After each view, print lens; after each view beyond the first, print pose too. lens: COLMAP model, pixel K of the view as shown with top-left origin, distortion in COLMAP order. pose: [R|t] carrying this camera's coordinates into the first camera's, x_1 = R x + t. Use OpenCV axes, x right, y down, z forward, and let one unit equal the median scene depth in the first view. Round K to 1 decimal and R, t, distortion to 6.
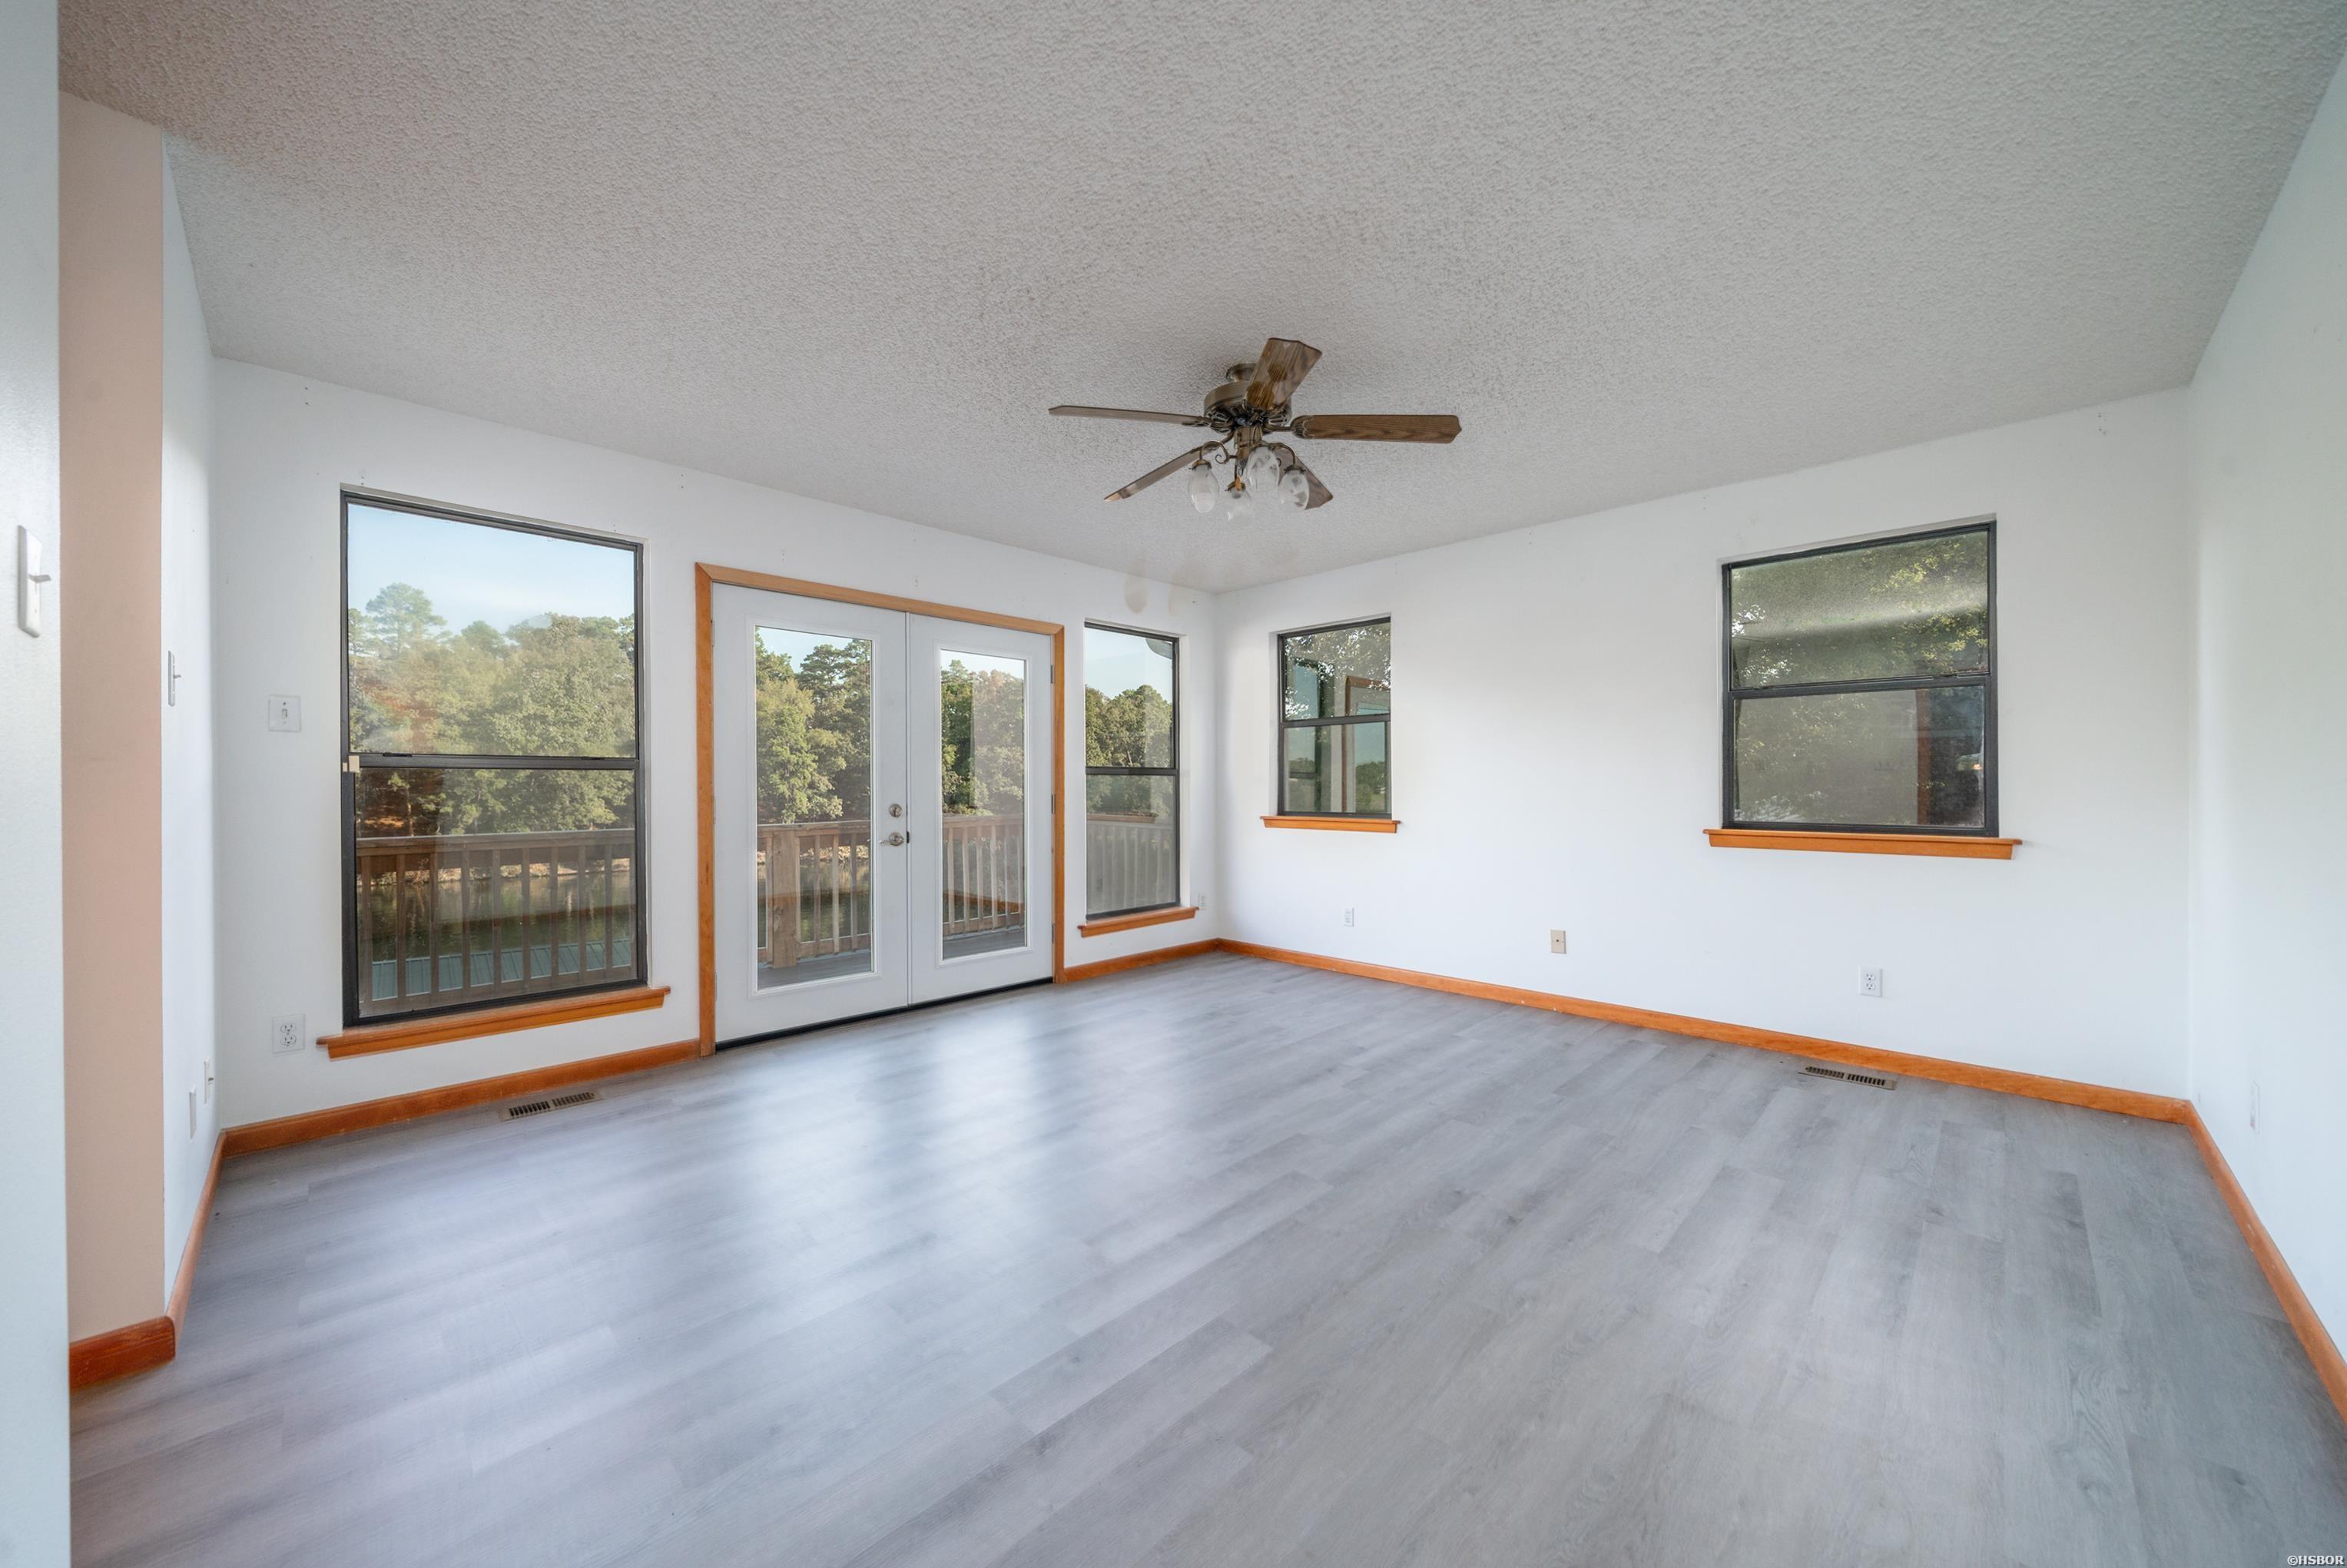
lens RADIAL K [[846.7, 0, 1178.8], [0, 846.7, 790.8], [0, 0, 1]] dist [-0.006761, 0.000026]
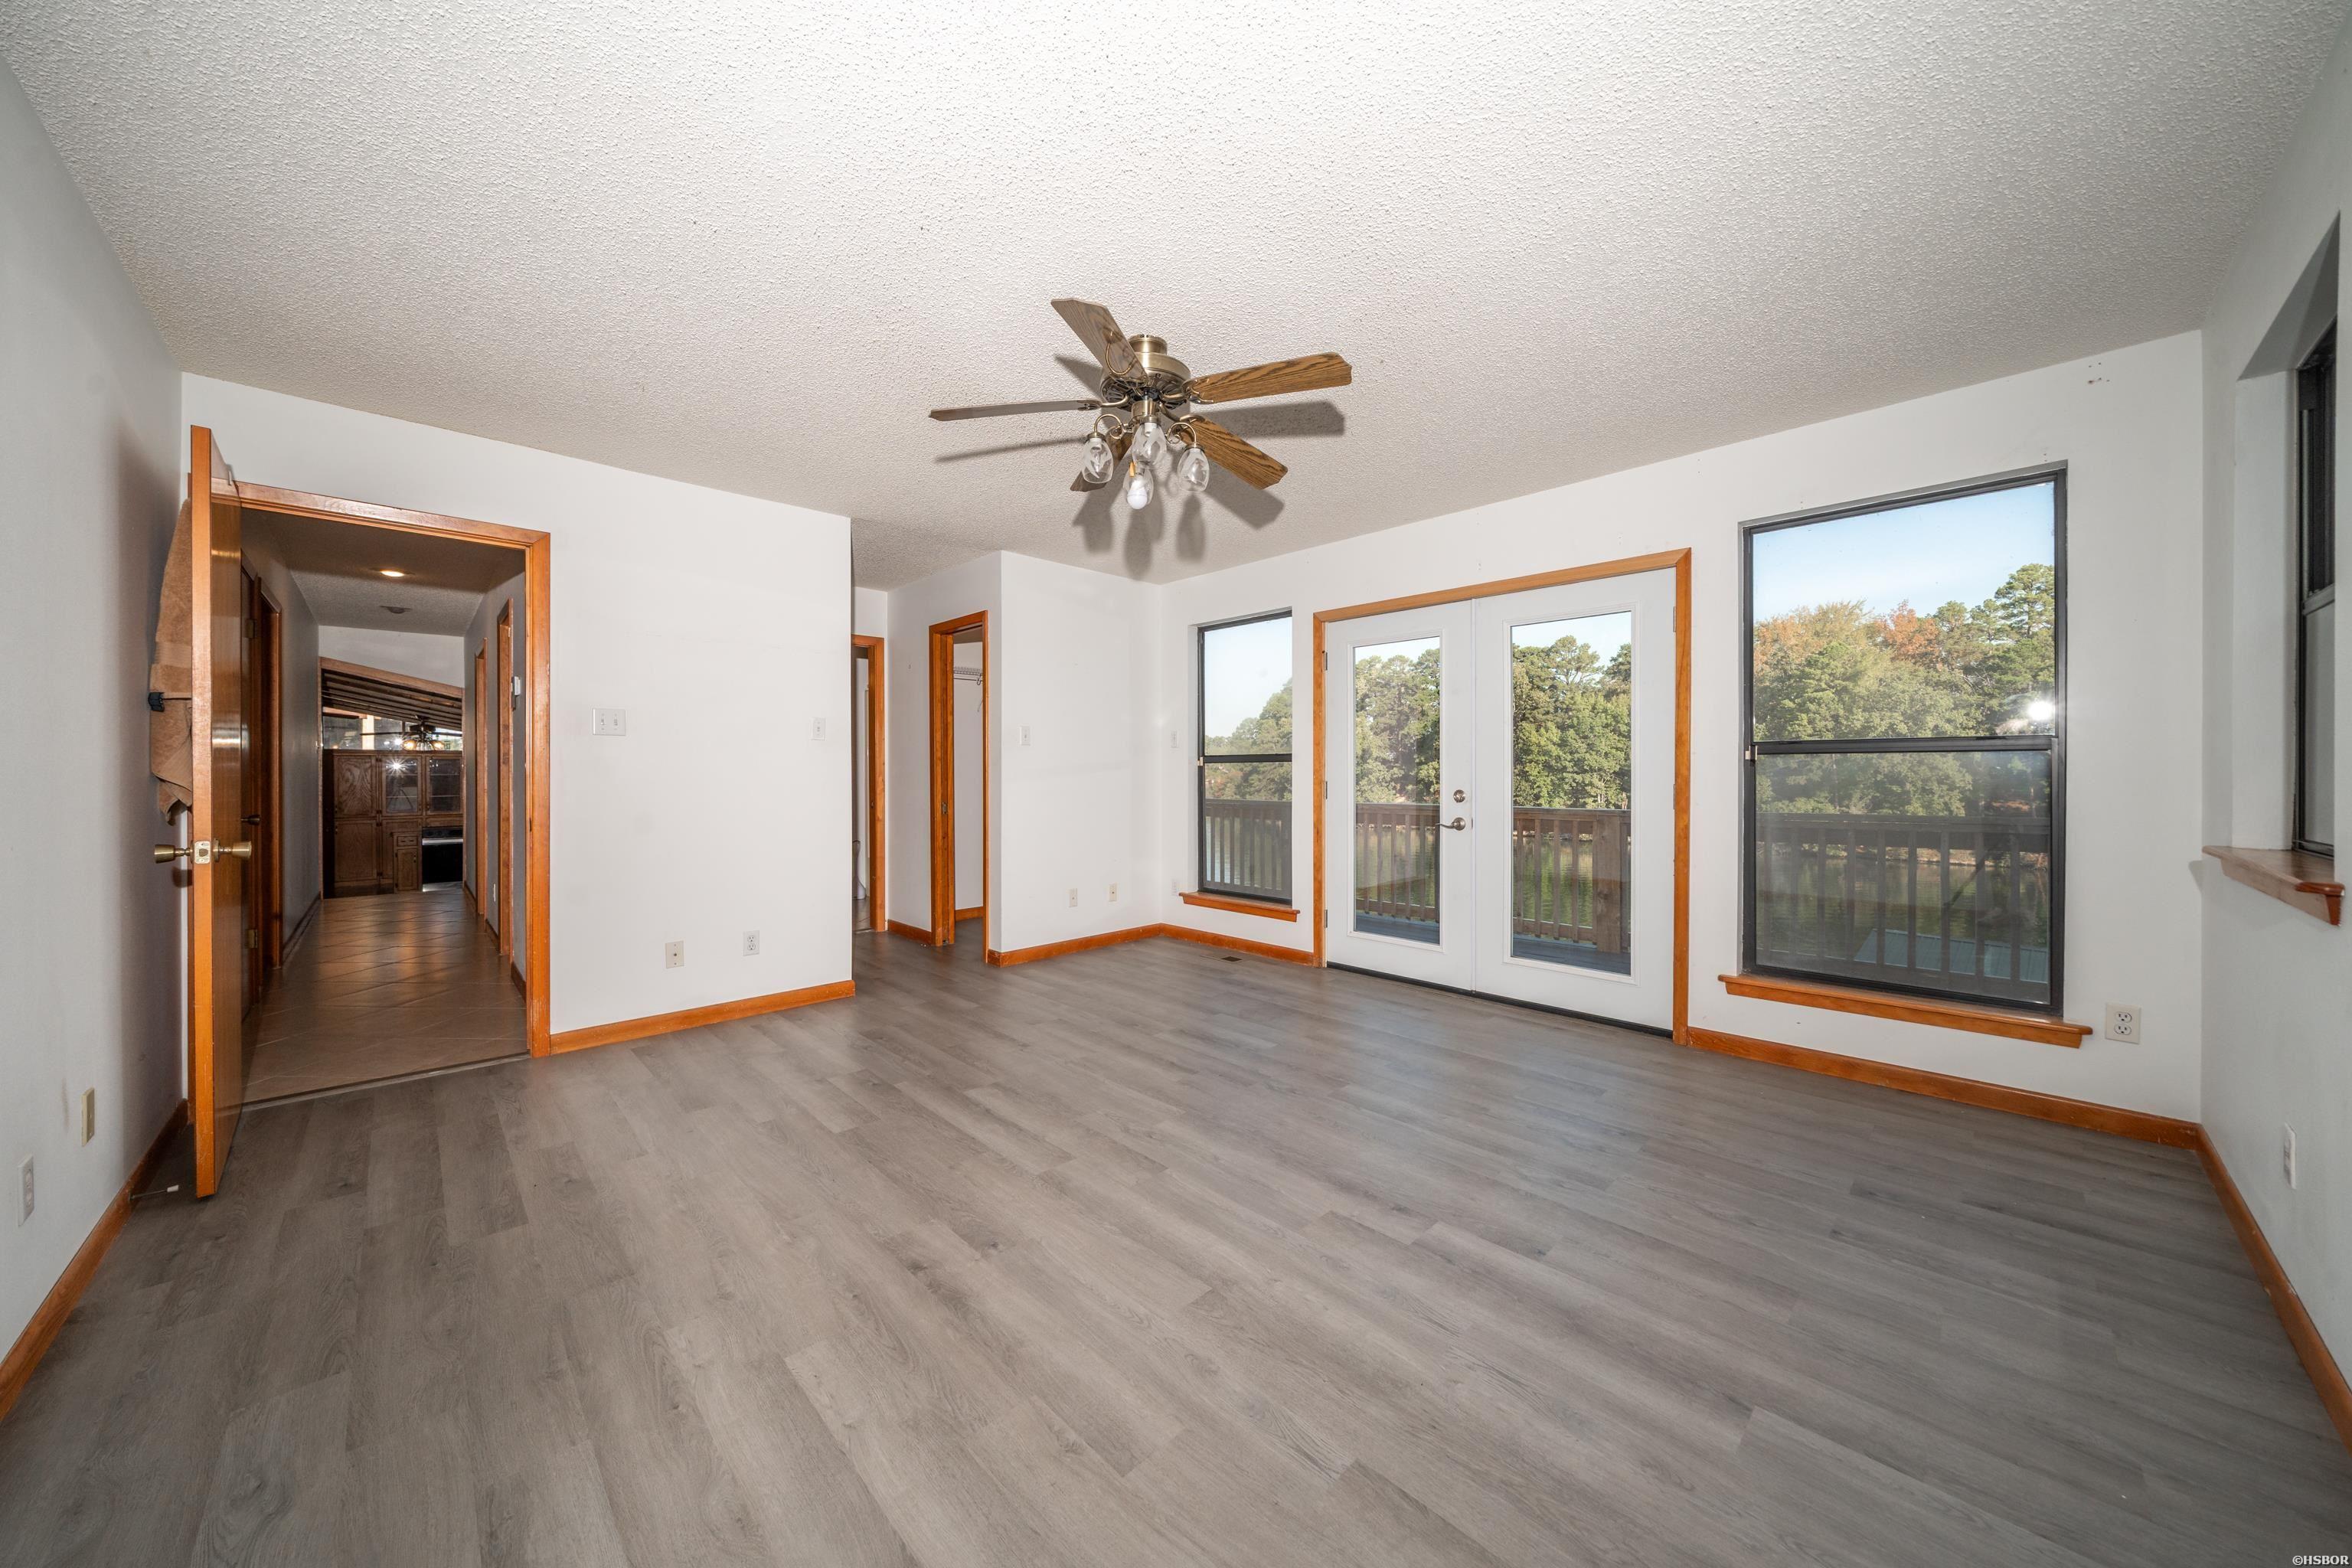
lens RADIAL K [[807.5, 0, 1188.7], [0, 807.5, 772.4], [0, 0, 1]] dist [-0.005776, -0.000169]
pose [[-0.019105, 0.001605, -0.999816, 0.819380], [-0.003971, 0.999991, 0.001681, -0.007587], [0.999810, 0.004002, -0.019099, 0.863992]]
